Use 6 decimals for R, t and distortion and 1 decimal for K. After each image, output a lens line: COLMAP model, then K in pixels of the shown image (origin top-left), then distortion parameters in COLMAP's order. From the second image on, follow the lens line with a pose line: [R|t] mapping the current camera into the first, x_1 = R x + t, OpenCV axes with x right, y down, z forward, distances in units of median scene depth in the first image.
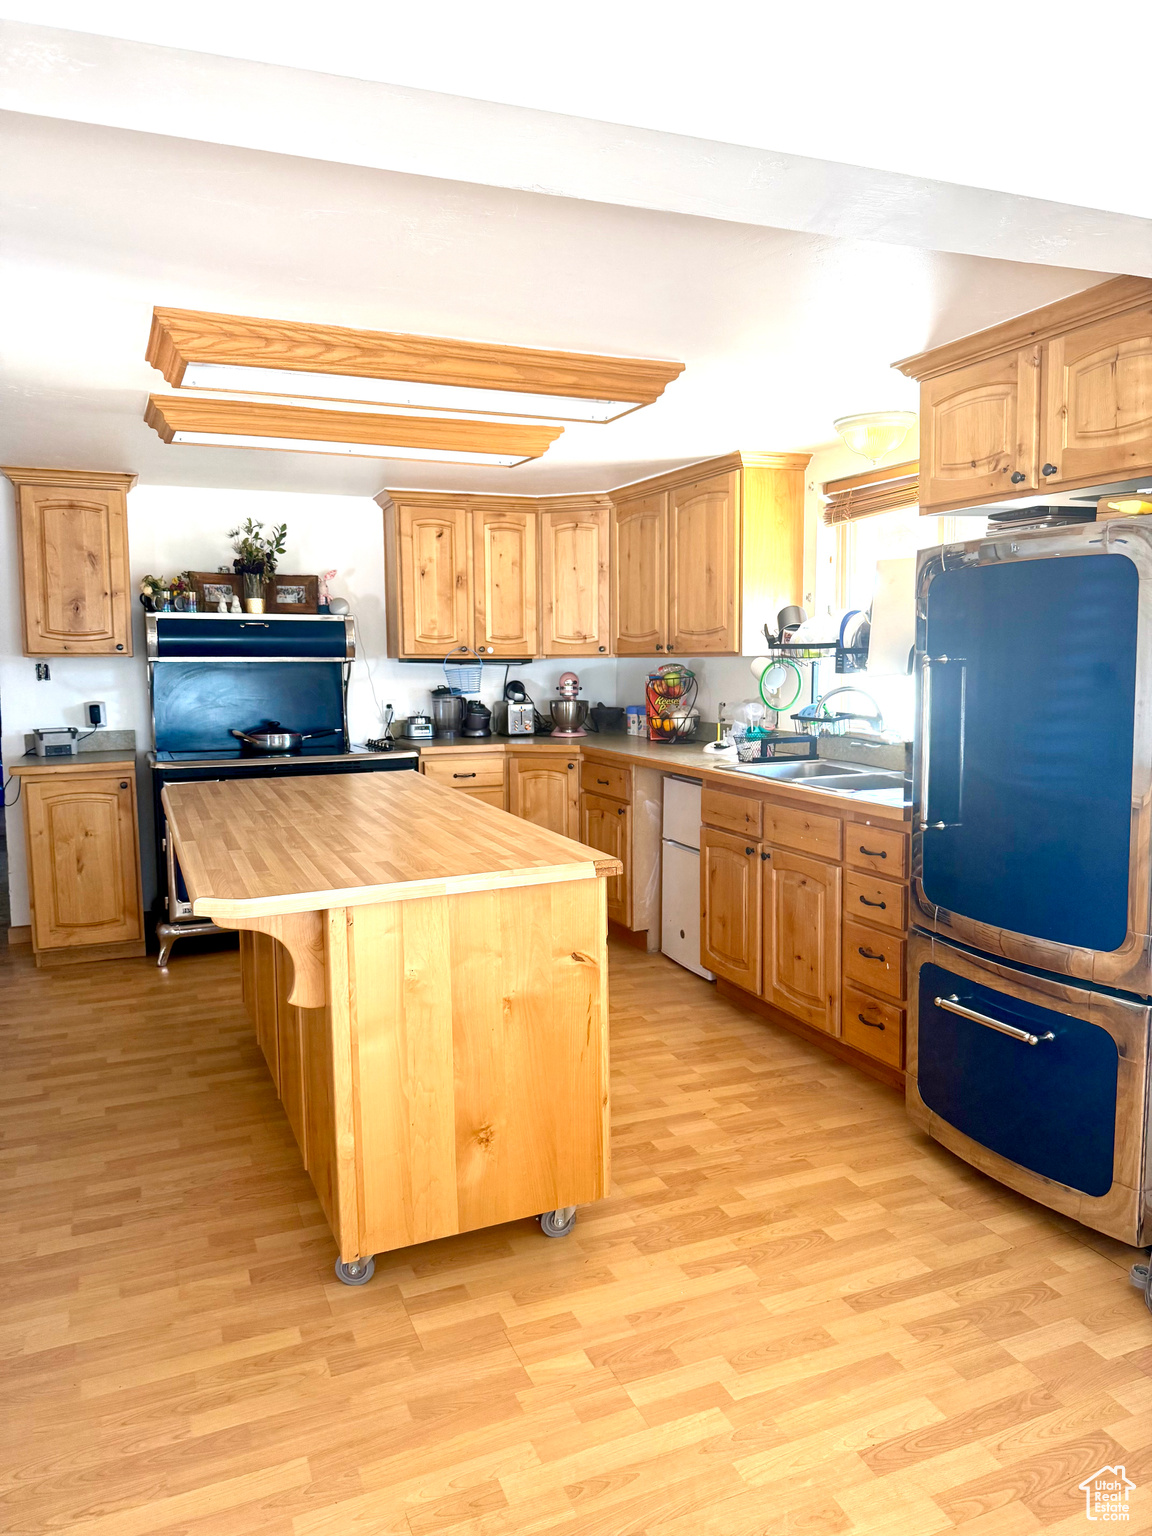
lens RADIAL K [[1076.6, 0, 569.9], [0, 1076.6, 775.7], [0, 0, 1]] dist [0.082887, -0.111136]
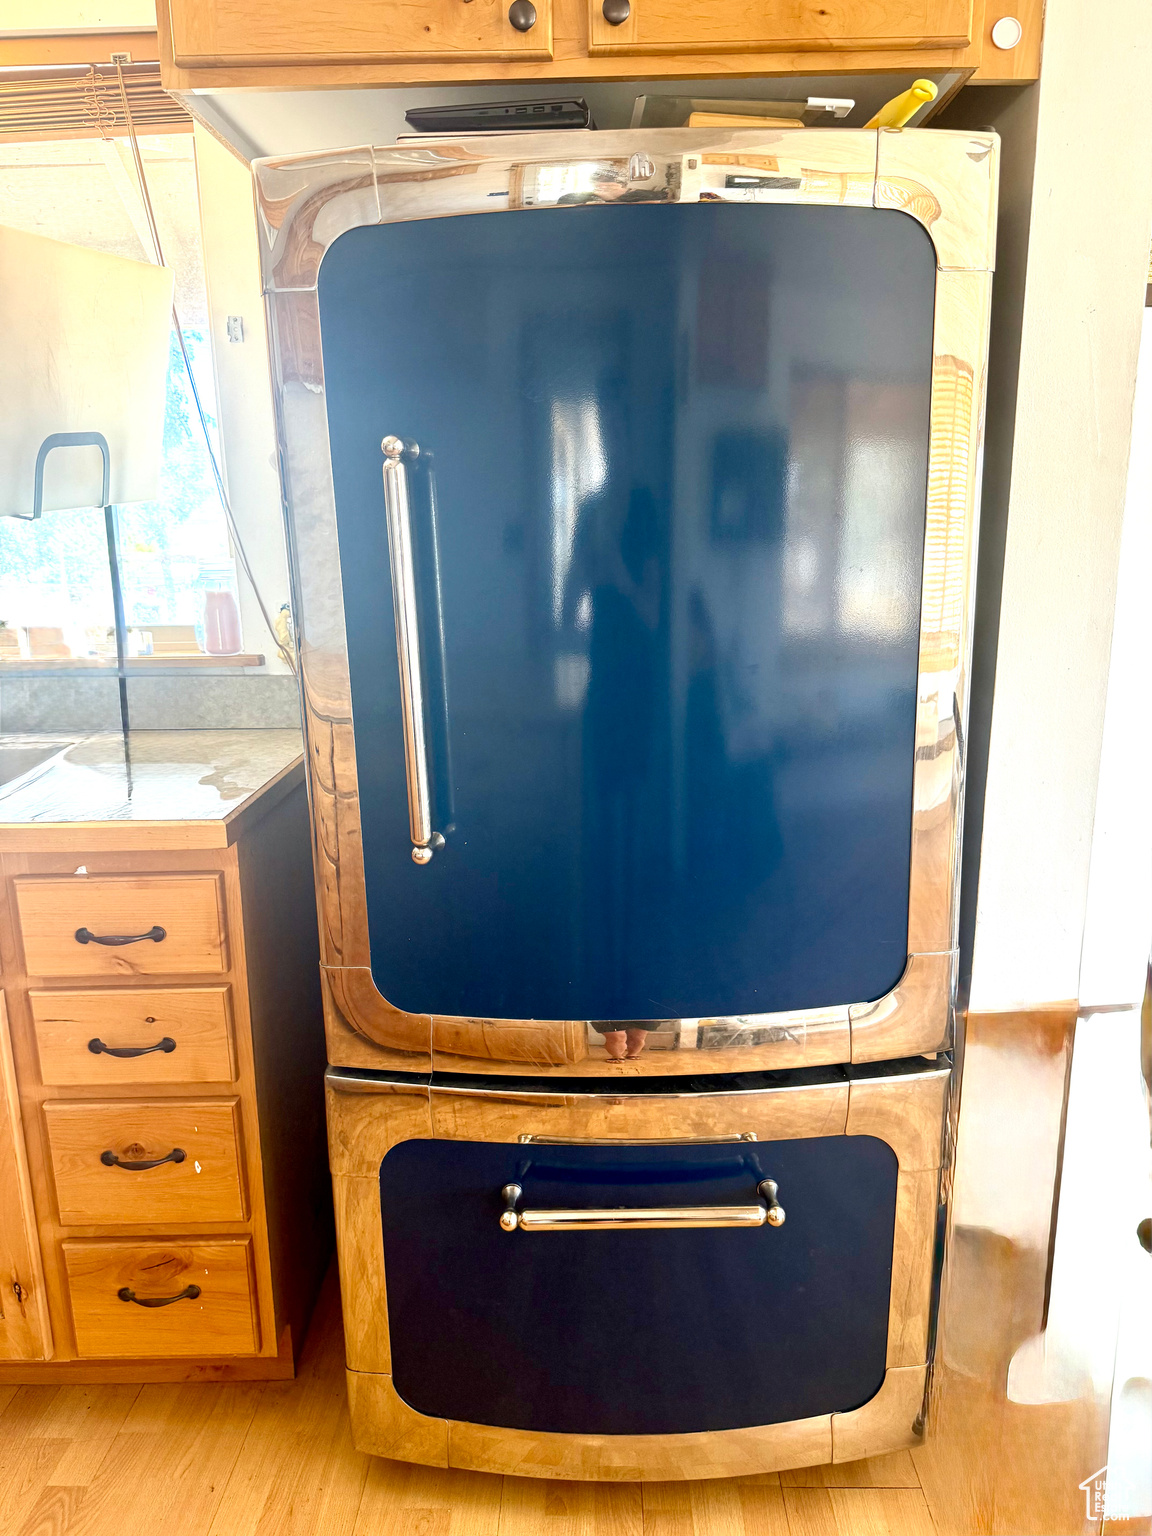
lens RADIAL K [[1154.2, 0, 576.5], [0, 1154.2, 775.7], [0, 0, 1]] dist [-0.011166, 0.000937]
pose [[0.394457, -0.203224, 0.896160, -0.029065], [0.115606, 0.978465, 0.171003, -0.034571], [-0.911613, 0.036148, 0.409457, 0.492570]]
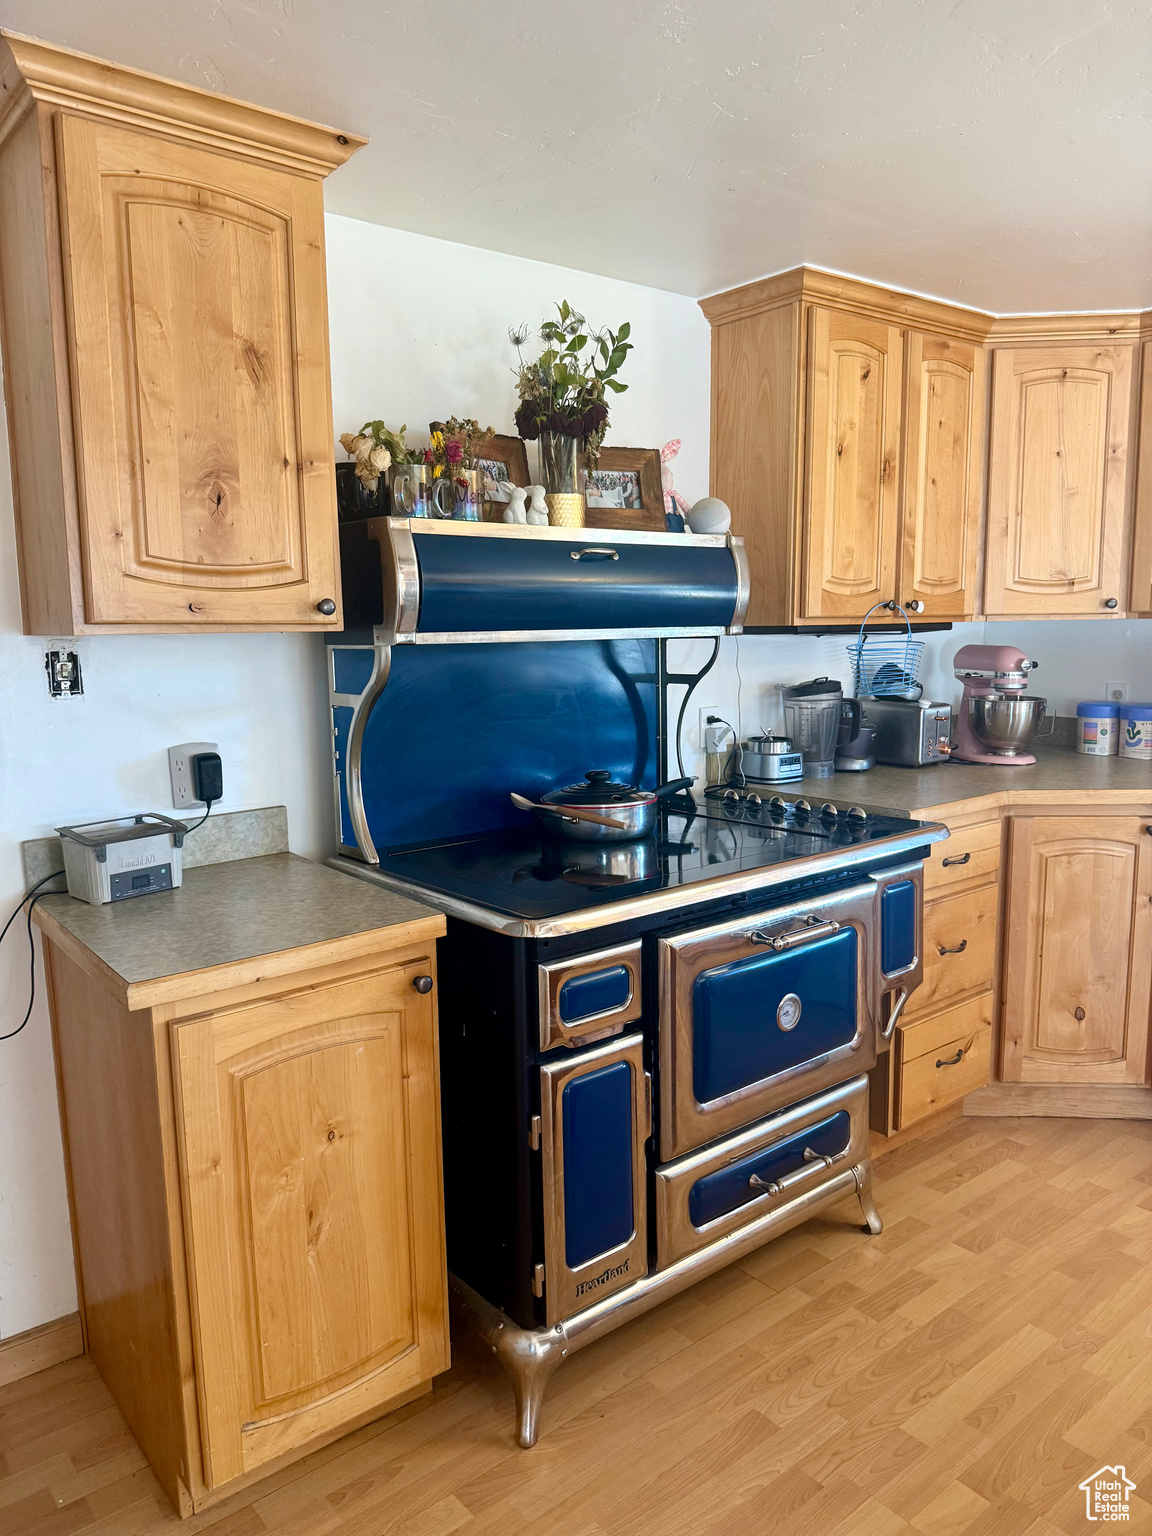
lens RADIAL K [[1076.6, 0, 570.8], [0, 1076.6, 775.2], [0, 0, 1]] dist [0.082887, -0.111136]
pose [[0.961663, -0.046264, 0.270305, -0.485090], [0.037705, 0.998612, 0.036777, -0.077464], [-0.271631, -0.025176, 0.962072, 0.679116]]
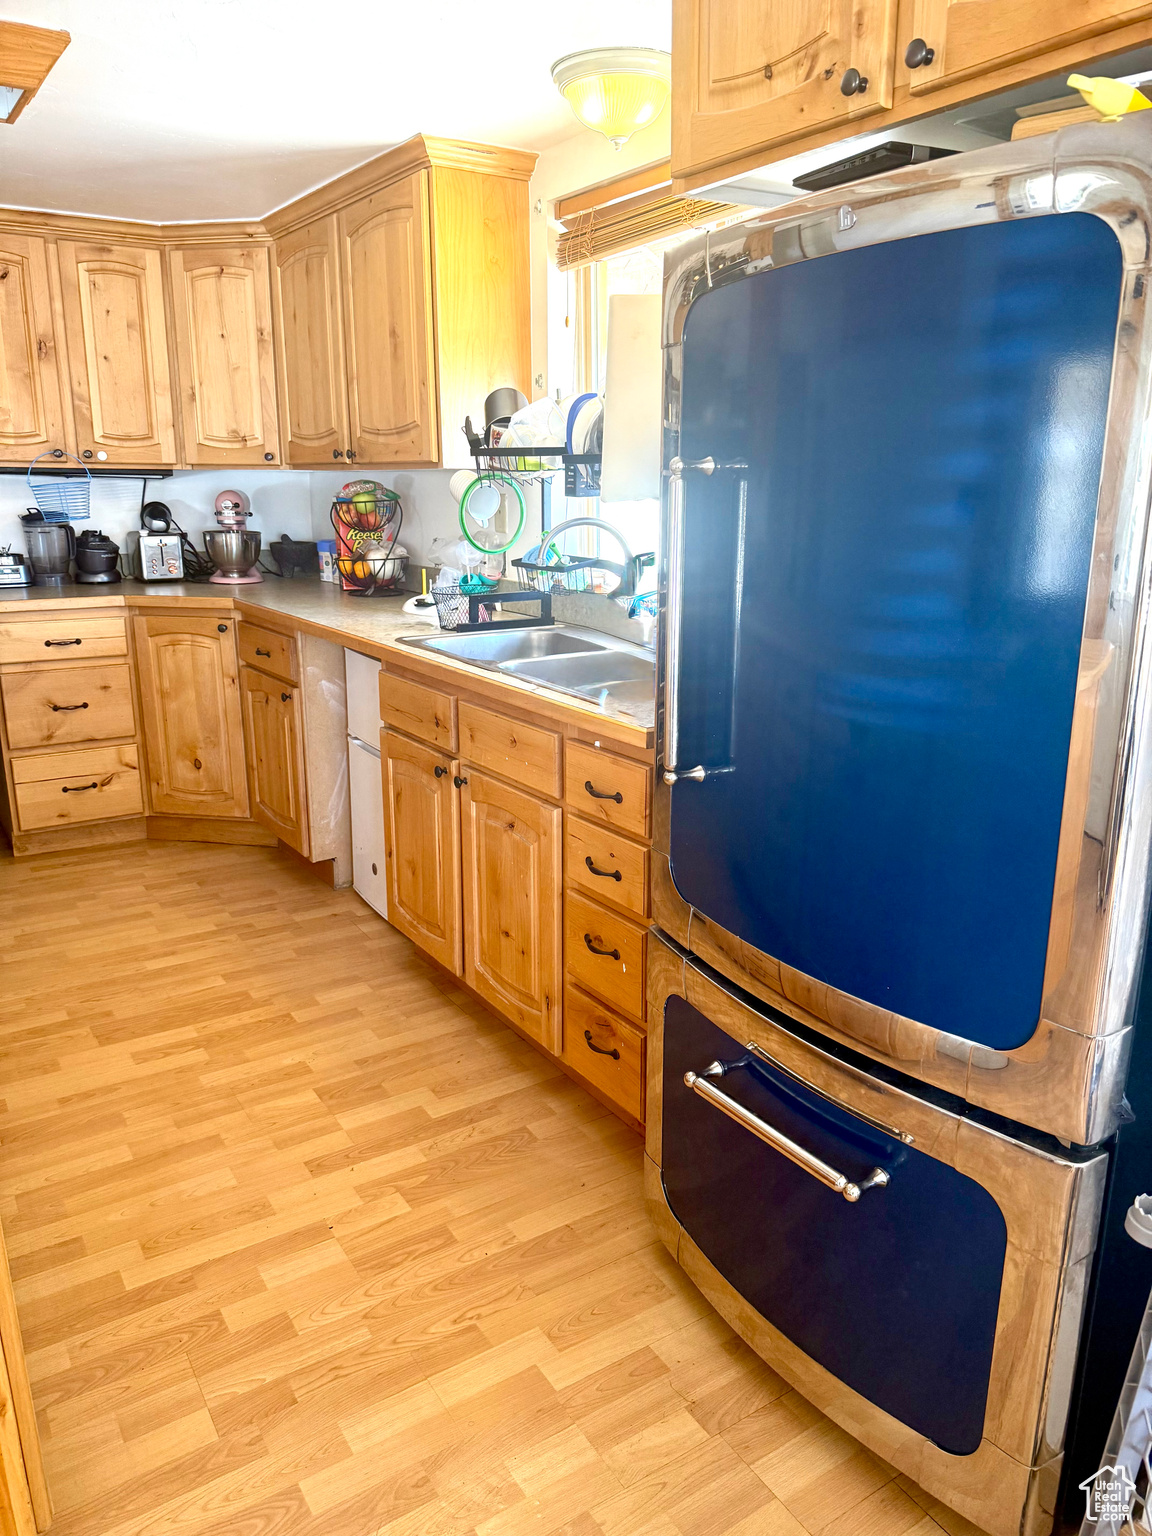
lens RADIAL K [[1076.6, 0, 565.9], [0, 1076.6, 770.9], [0, 0, 1]] dist [0.082887, -0.111136]
pose [[0.984512, -0.032308, 0.172314, 0.115104], [0.006264, 0.988728, 0.149593, -0.025630], [-0.175205, -0.146197, 0.973617, 0.304622]]
